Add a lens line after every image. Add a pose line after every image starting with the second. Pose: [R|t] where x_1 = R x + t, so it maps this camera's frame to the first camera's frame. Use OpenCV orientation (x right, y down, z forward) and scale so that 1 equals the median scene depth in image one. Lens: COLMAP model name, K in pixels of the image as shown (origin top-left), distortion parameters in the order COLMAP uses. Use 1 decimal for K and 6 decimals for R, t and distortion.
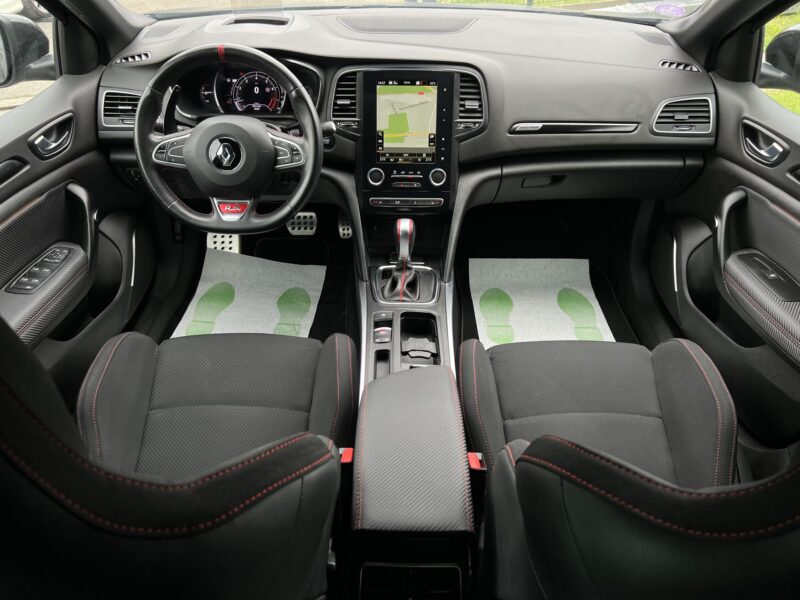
lens RADIAL K [[557.8, 0, 400.0], [0, 557.8, 300.0], [0, 0, 1]] dist [-0.000296, -0.022291]
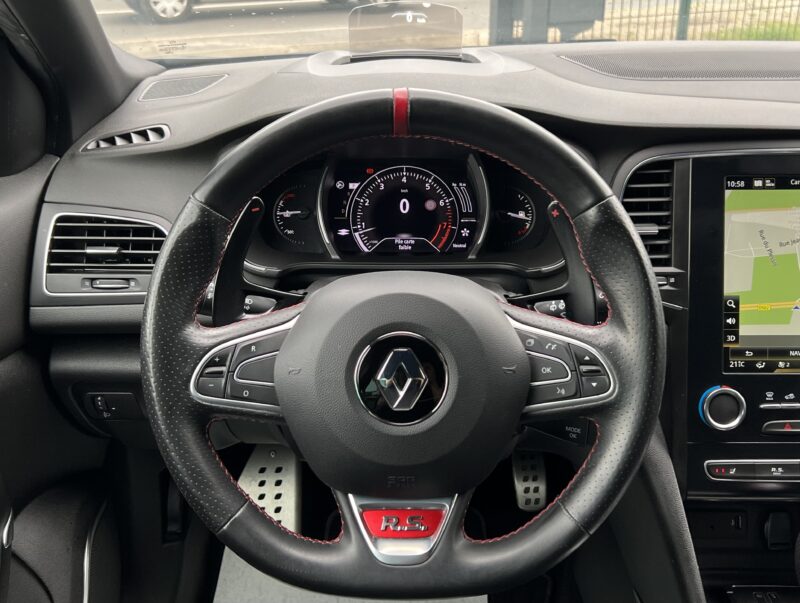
lens RADIAL K [[820.4, 0, 400.0], [0, 820.4, 301.5], [0, 0, 1]] dist [0.007301, -0.006926]
pose [[0.999845, -0.017058, -0.004276, -0.273581], [0.015568, 0.971654, -0.235895, -0.164269], [0.008179, 0.235792, 0.971769, 0.424369]]
